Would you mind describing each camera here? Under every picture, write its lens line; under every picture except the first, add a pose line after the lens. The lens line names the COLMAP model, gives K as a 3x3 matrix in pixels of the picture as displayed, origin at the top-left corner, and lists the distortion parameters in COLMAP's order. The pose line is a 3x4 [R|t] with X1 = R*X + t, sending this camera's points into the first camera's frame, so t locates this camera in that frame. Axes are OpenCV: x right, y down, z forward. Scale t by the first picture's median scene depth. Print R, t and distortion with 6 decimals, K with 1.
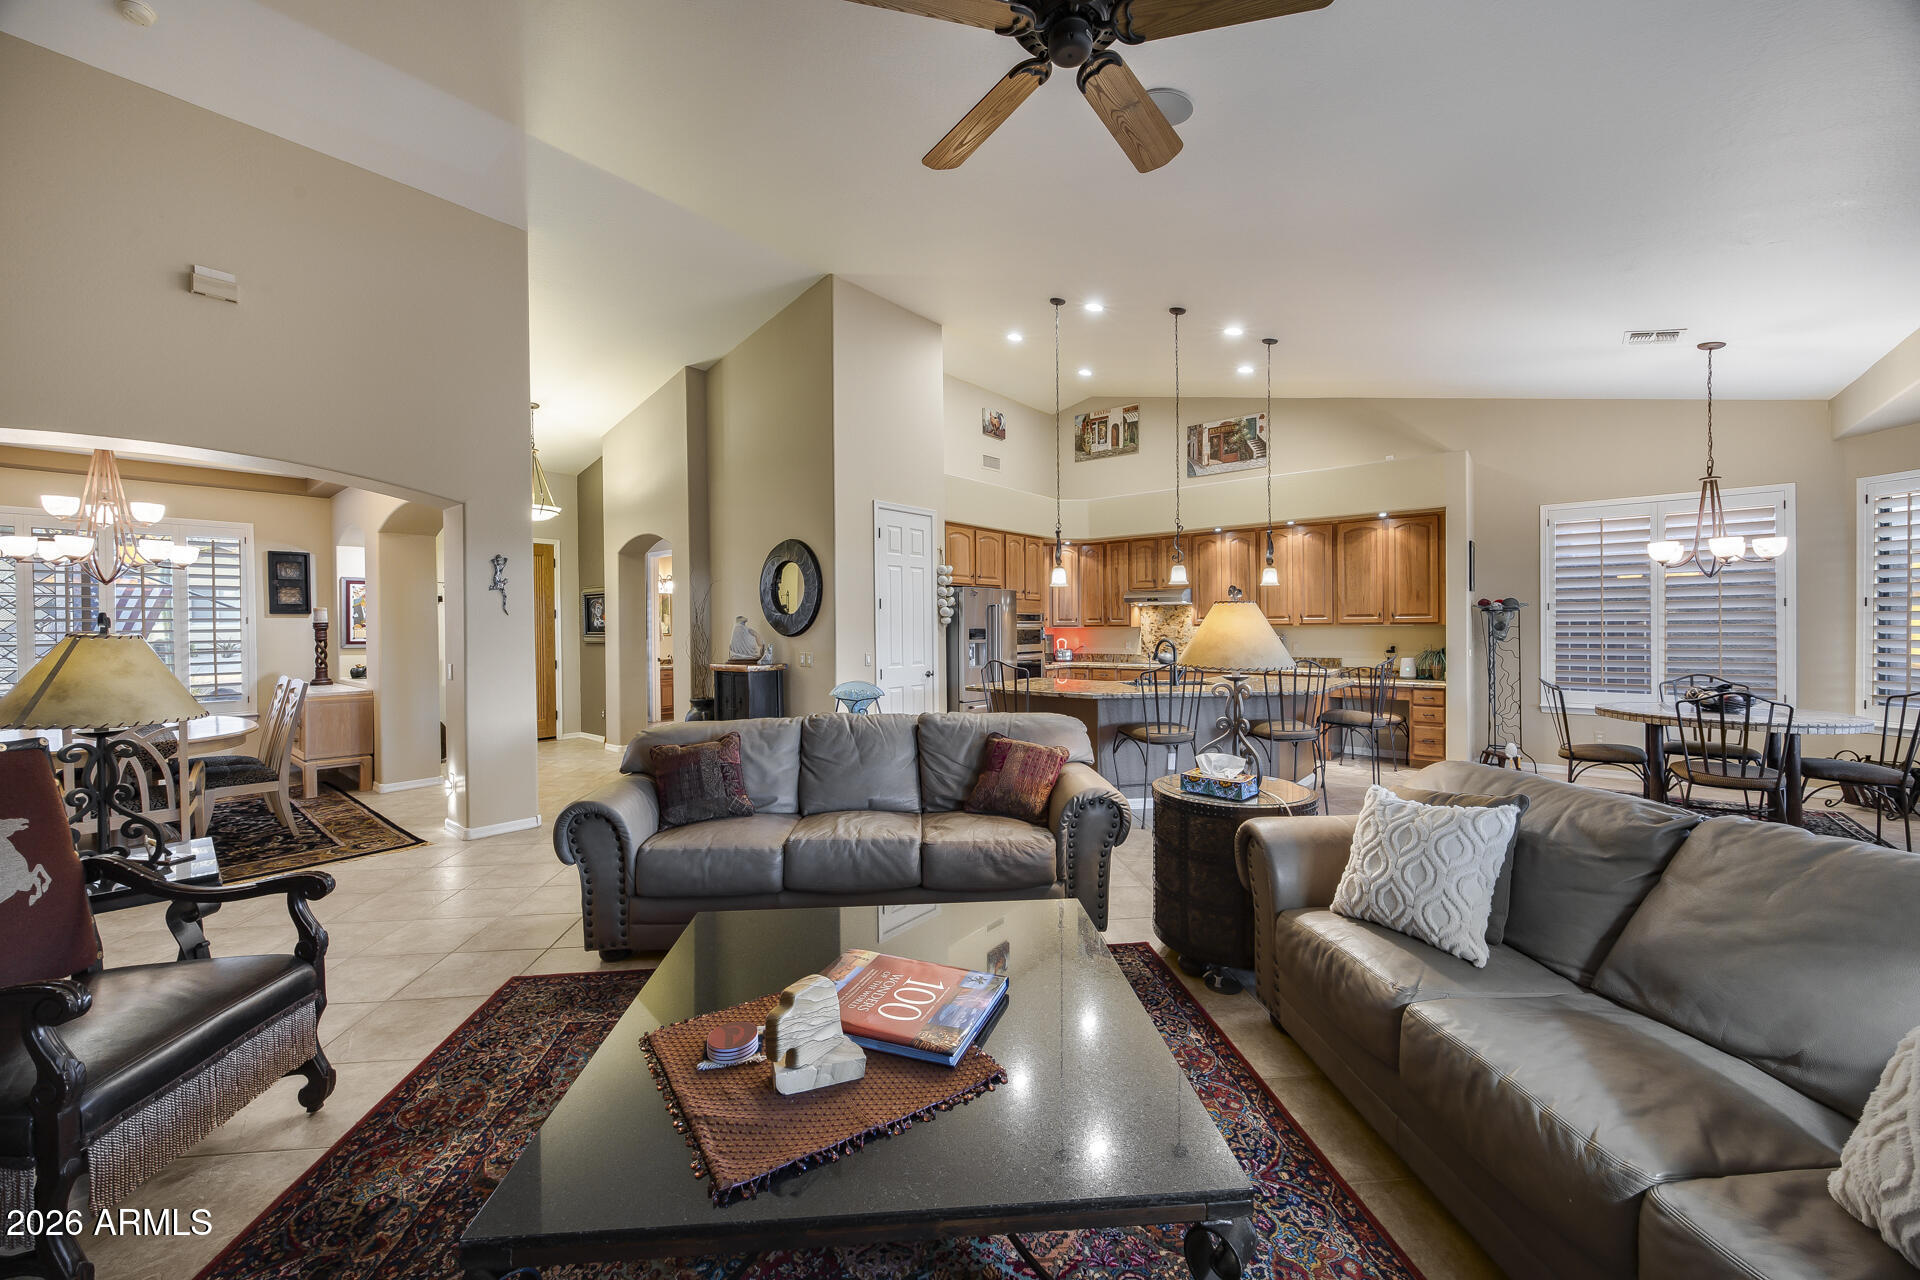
lens RADIAL K [[730.3, 0, 953.8], [0, 730.3, 629.9], [0, 0, 1]] dist [-0.004890, 0.000714]
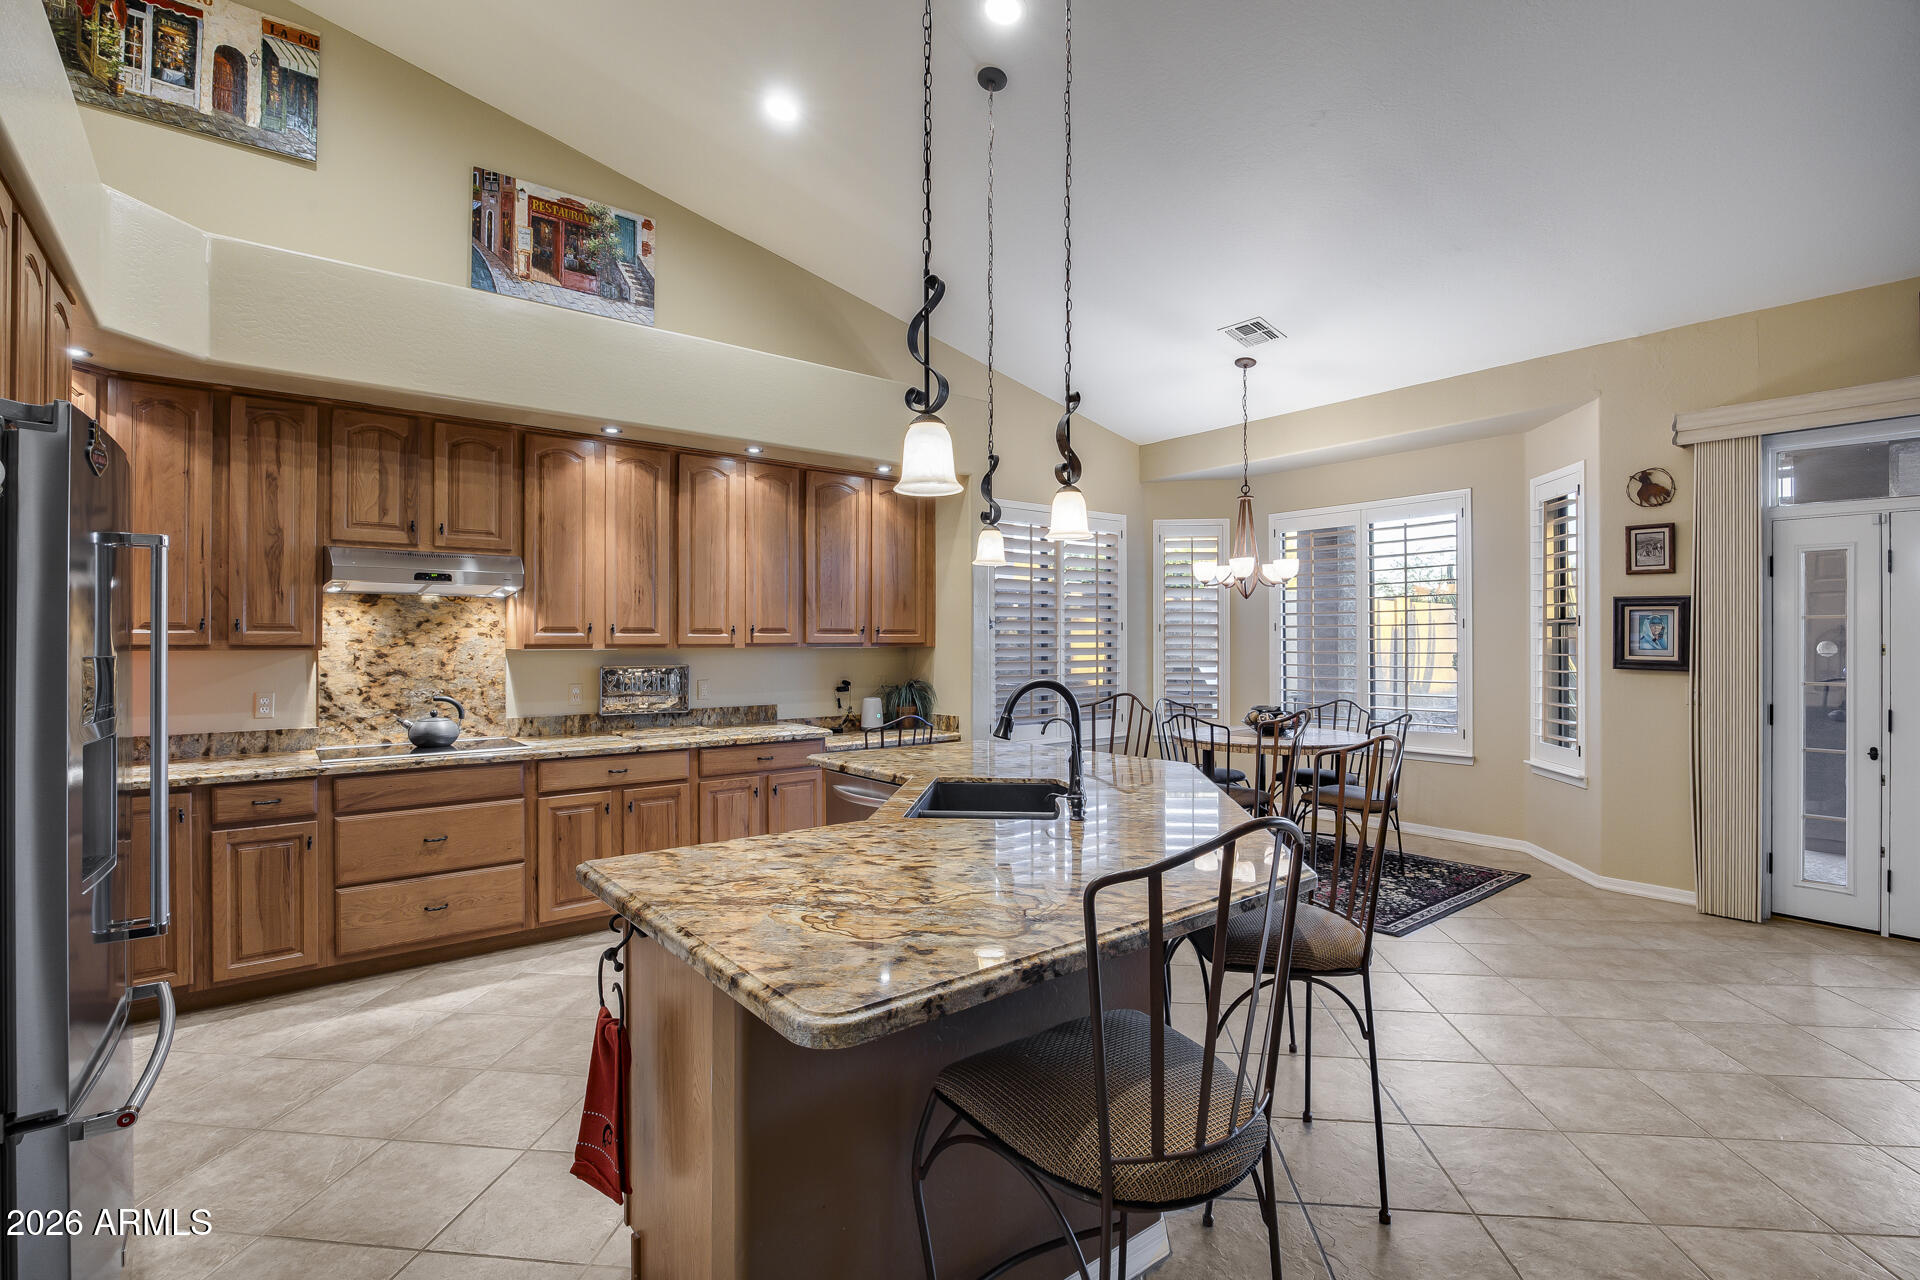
lens RADIAL K [[898.0, 0, 964.7], [0, 898.0, 643.0], [0, 0, 1]] dist [-0.014344, 0.001546]
pose [[0.191280, 0.009105, 0.981493, -0.136725], [0.007284, 0.999916, -0.010696, -0.001071], [-0.981508, 0.009195, 0.191198, 0.723077]]
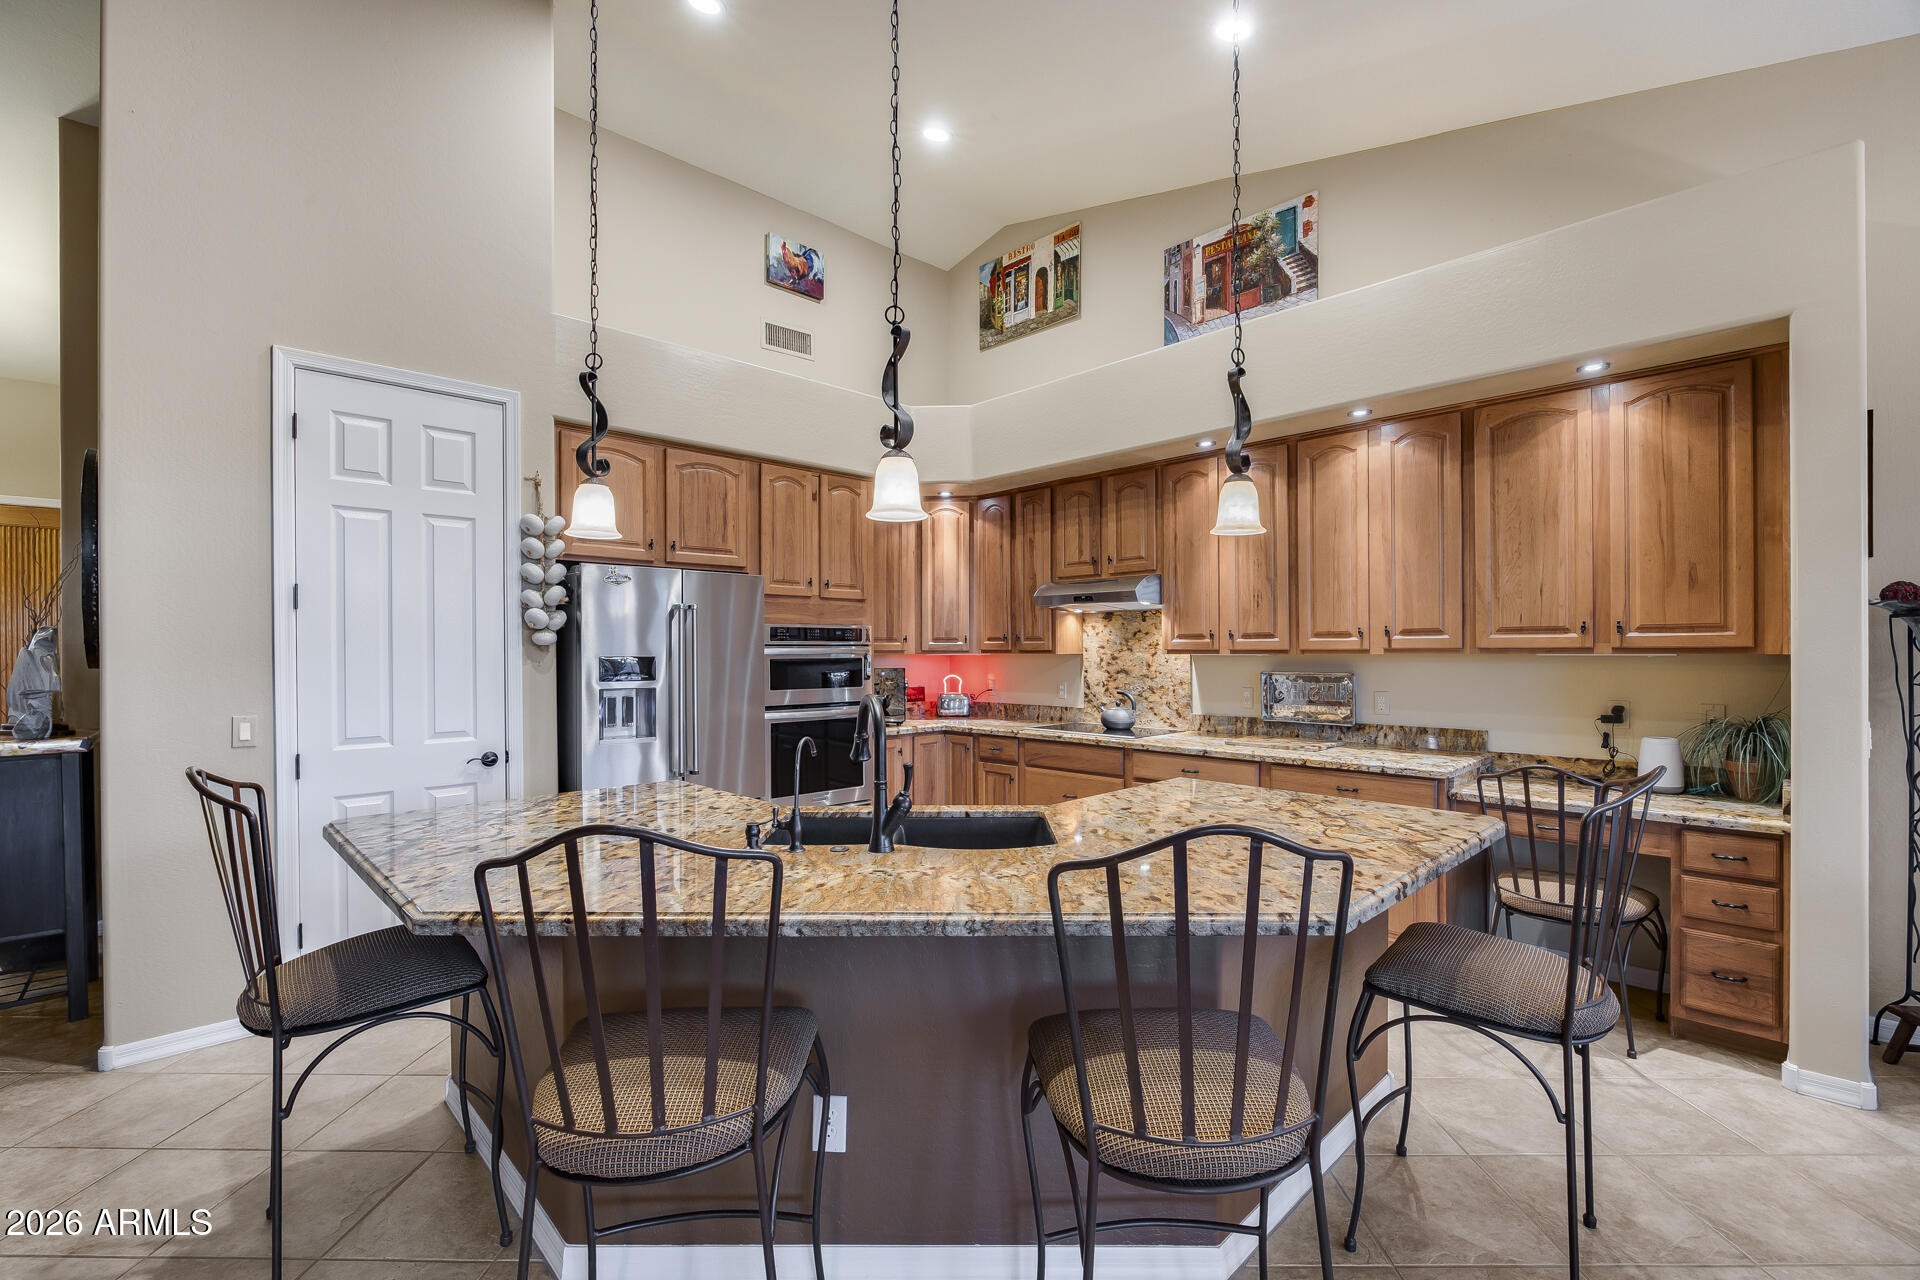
lens RADIAL K [[834.9, 0, 961.7], [0, 834.9, 649.0], [0, 0, 1]] dist [-0.011994, 0.001705]
pose [[0.994720, 0.004882, -0.102514, 0.277044], [-0.005594, 0.999962, -0.006655, -0.004088], [0.102478, 0.007193, 0.994709, 0.487404]]
